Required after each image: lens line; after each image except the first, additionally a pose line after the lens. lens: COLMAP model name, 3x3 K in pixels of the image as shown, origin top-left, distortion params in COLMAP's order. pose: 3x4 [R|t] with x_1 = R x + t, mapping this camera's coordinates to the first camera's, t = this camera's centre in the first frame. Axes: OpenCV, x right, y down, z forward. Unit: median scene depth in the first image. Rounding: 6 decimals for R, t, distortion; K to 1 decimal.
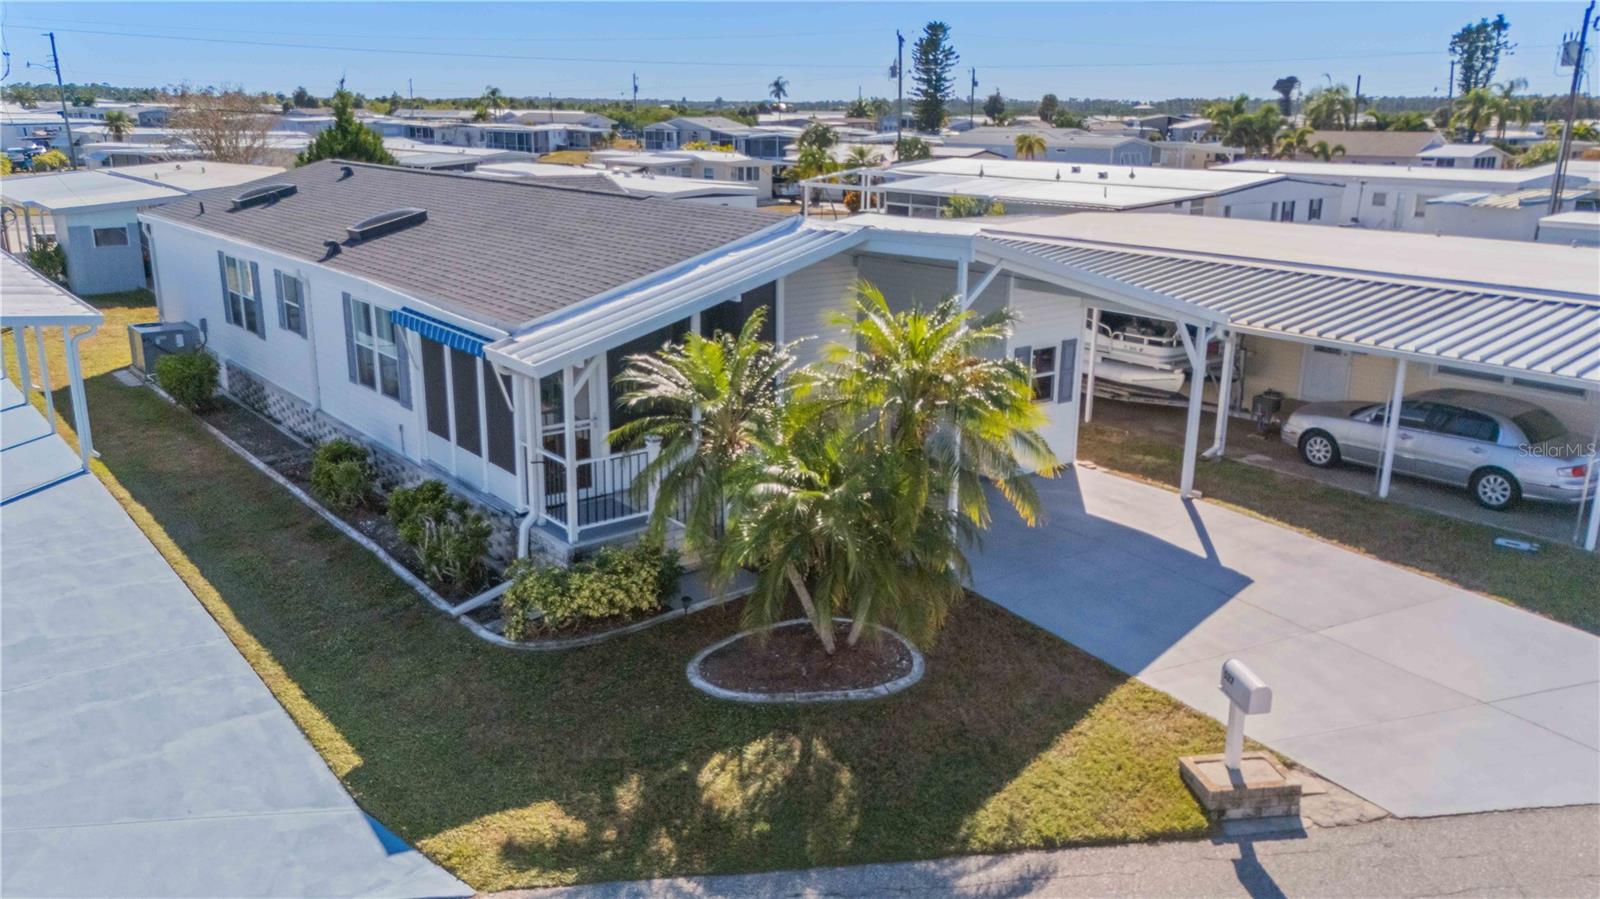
lens RADIAL K [[1247.8, 0, 816.2], [0, 1247.8, 451.1], [0, 0, 1]] dist [0.057098, -0.063880]
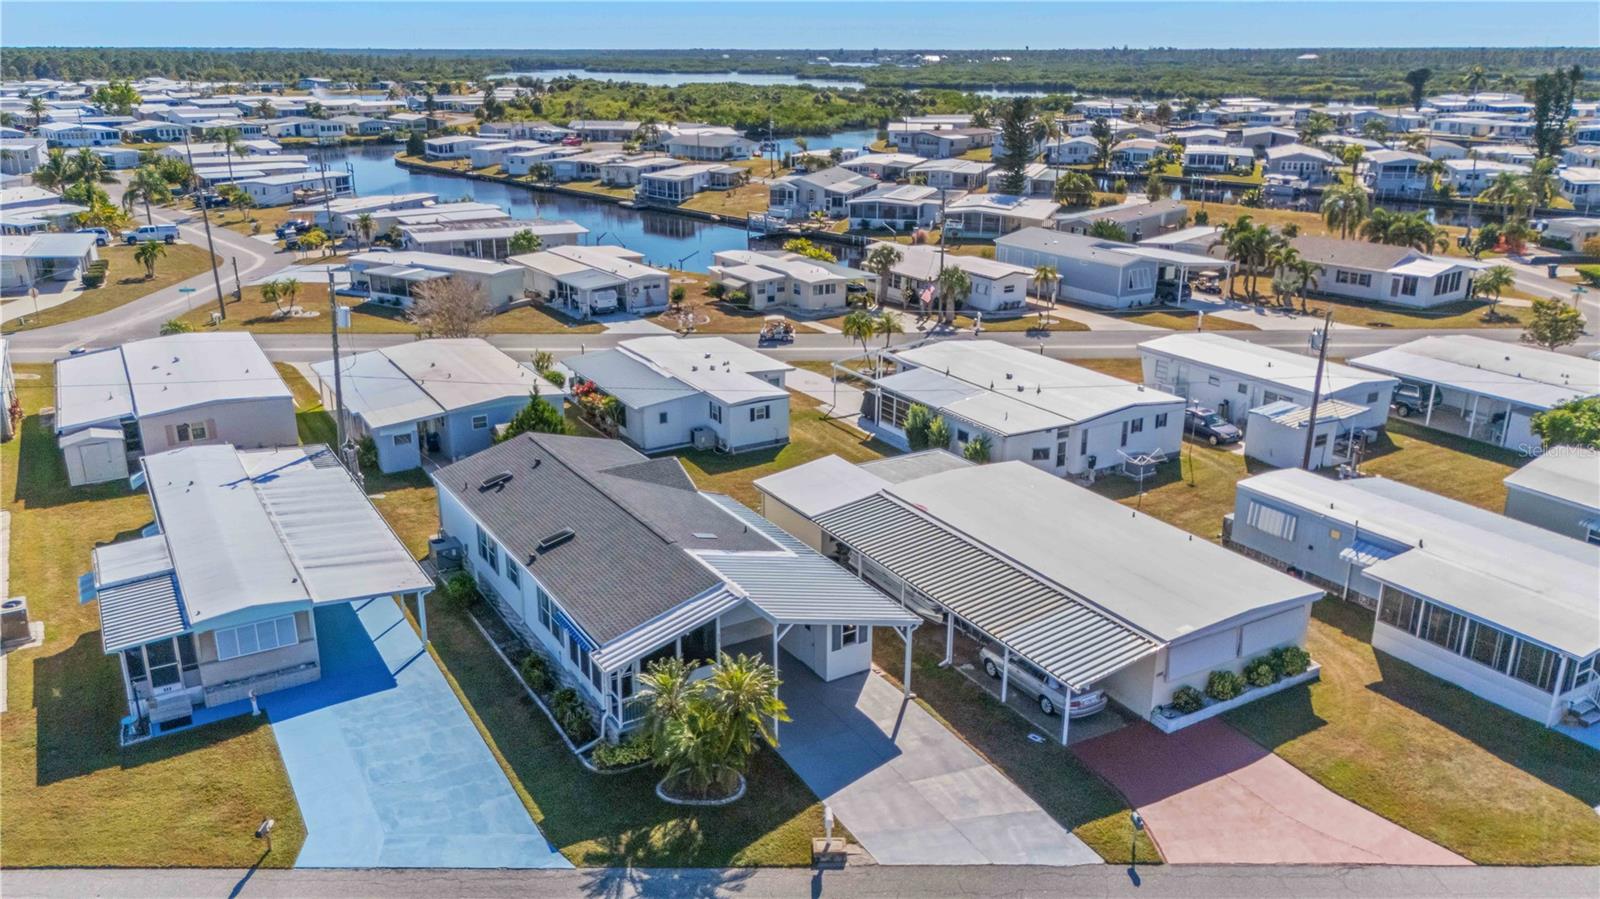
lens RADIAL K [[1213.8, 0, 801.9], [0, 1213.8, 430.3], [0, 0, 1]] dist [0.056665, -0.064635]
pose [[0.991020, 0.037530, -0.128340, 0.454280], [-0.033193, 0.998809, 0.035766, -0.614878], [0.129529, -0.031185, 0.991085, -1.366615]]
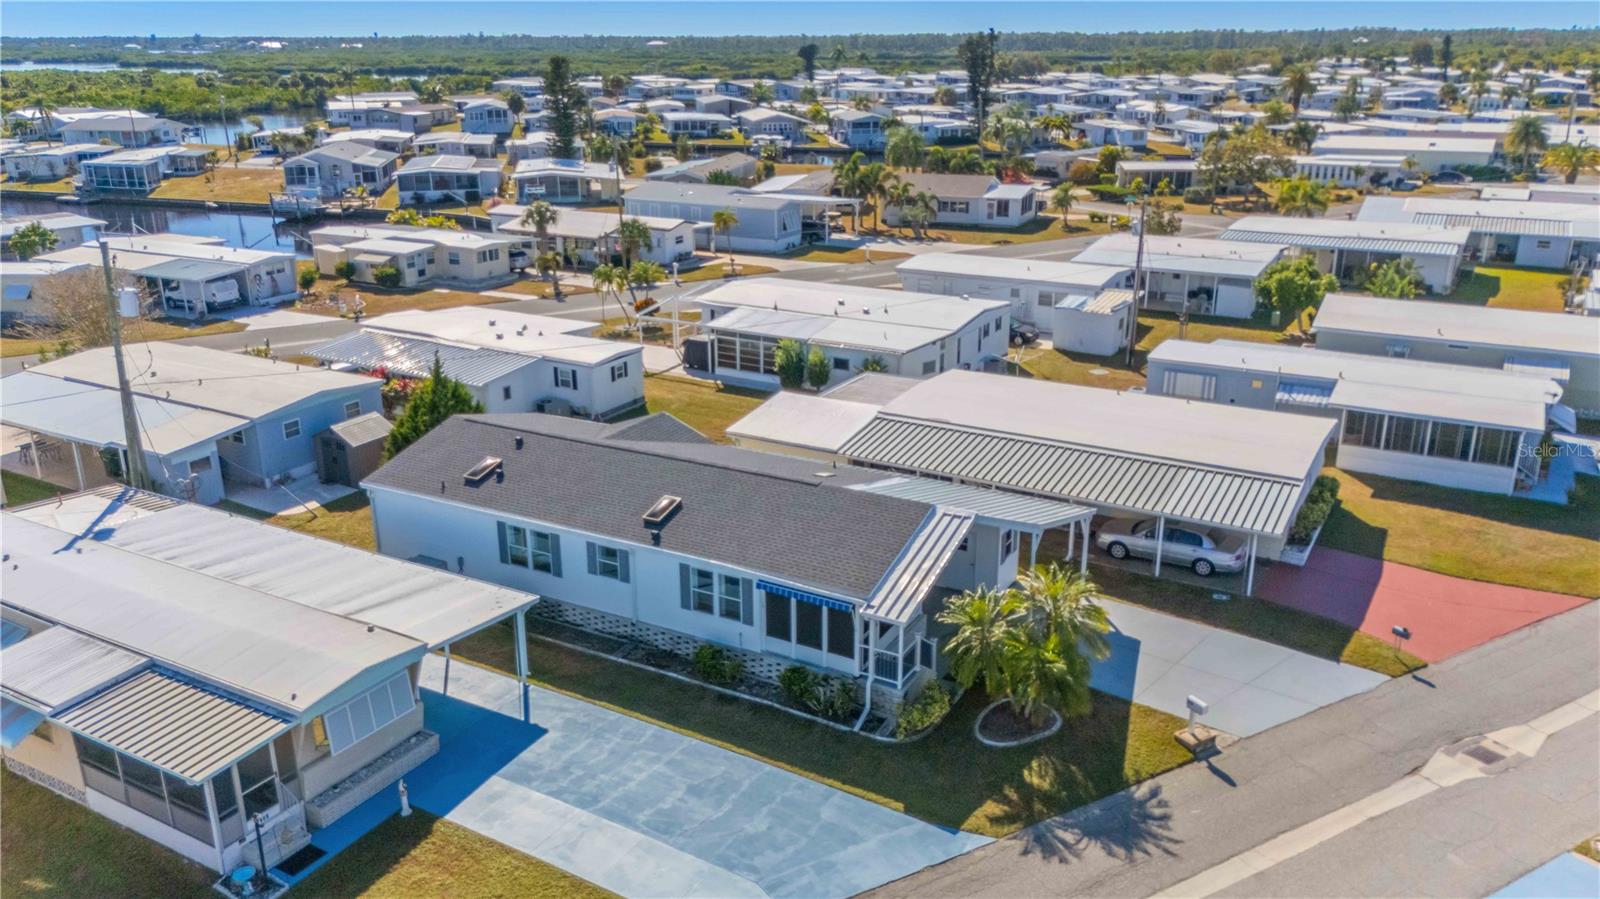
lens RADIAL K [[1217.9, 0, 836.4], [0, 1217.9, 433.6], [0, 0, 1]] dist [0.060705, -0.069227]
pose [[0.924669, -0.125800, 0.359390, -0.967026], [0.109615, 0.991837, 0.065153, -0.501467], [-0.364652, -0.020850, 0.930910, -0.916488]]
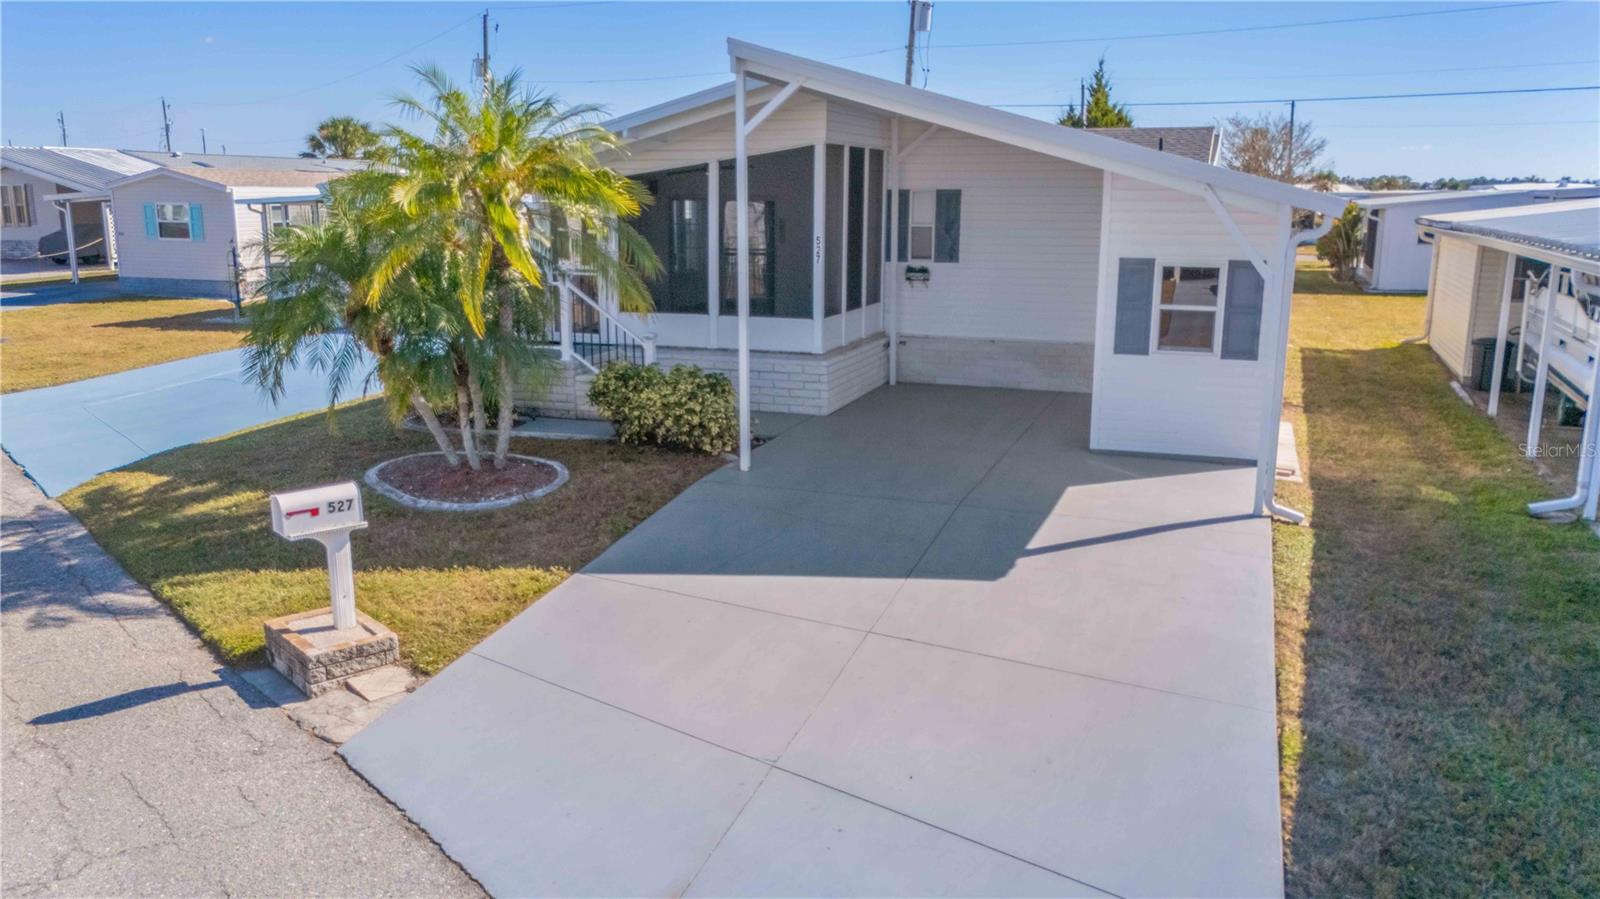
lens RADIAL K [[1243.1, 0, 790.1], [0, 1243.1, 450.8], [0, 0, 1]] dist [0.061490, -0.064999]
pose [[0.513974, 0.167307, -0.841332, 0.832732], [-0.227820, 0.972196, 0.054154, 0.032822], [0.827000, 0.163839, 0.537799, 0.605986]]
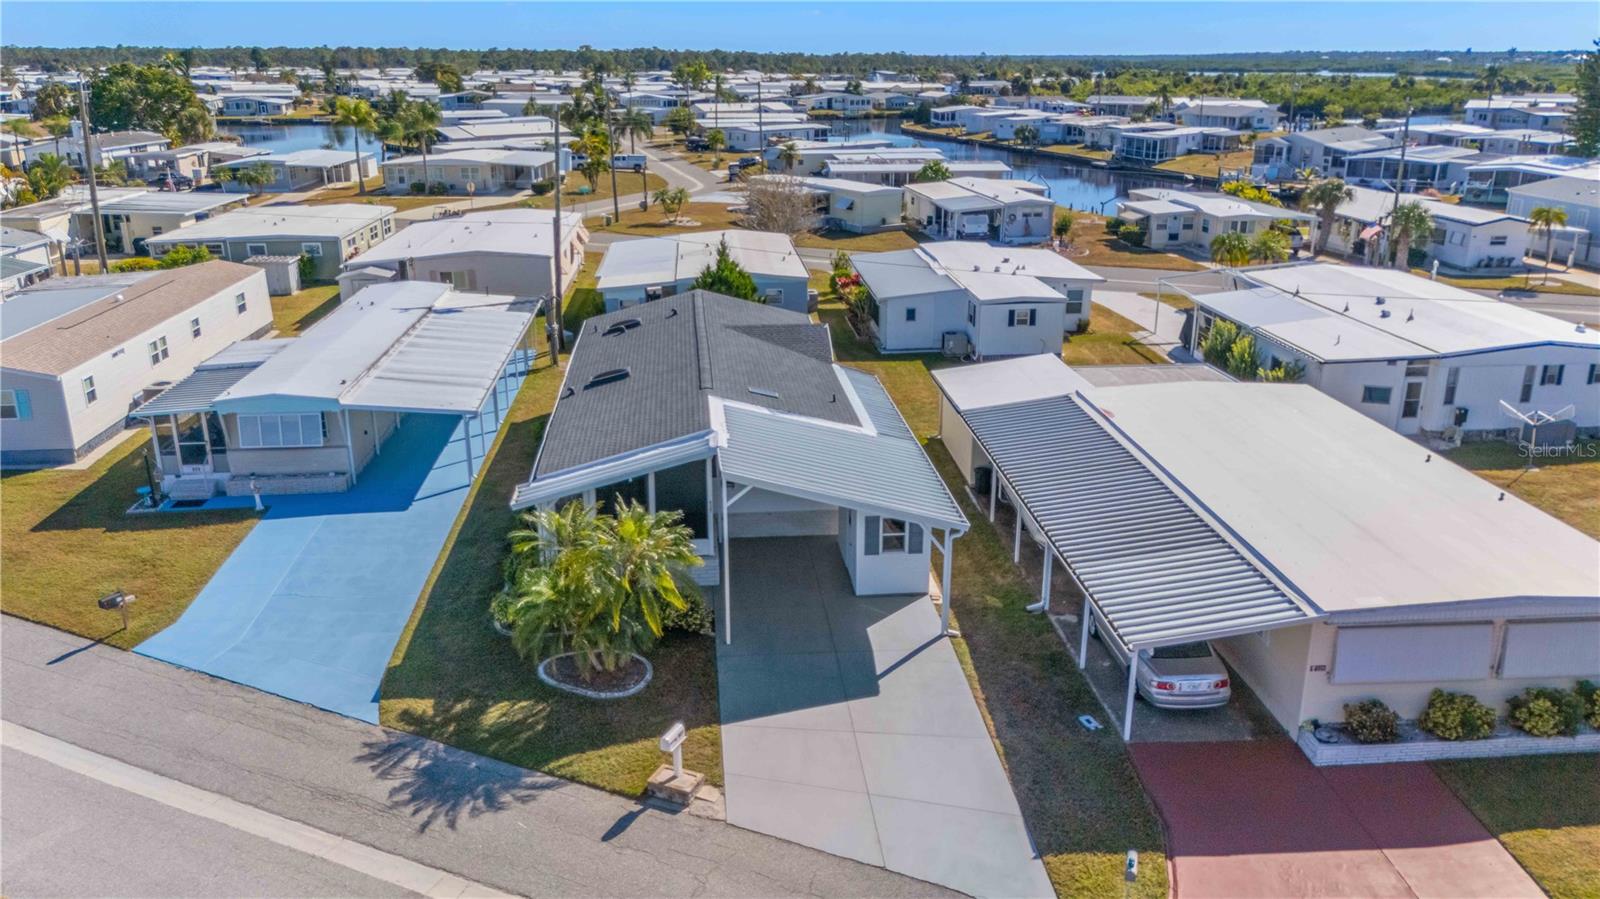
lens RADIAL K [[1213.8, 0, 801.9], [0, 1213.8, 430.3], [0, 0, 1]] dist [0.056665, -0.064635]
pose [[0.832906, 0.155921, -0.530996, 1.111270], [-0.141315, 0.987603, 0.068335, -0.353845], [0.535068, 0.018121, 0.844615, -0.435894]]
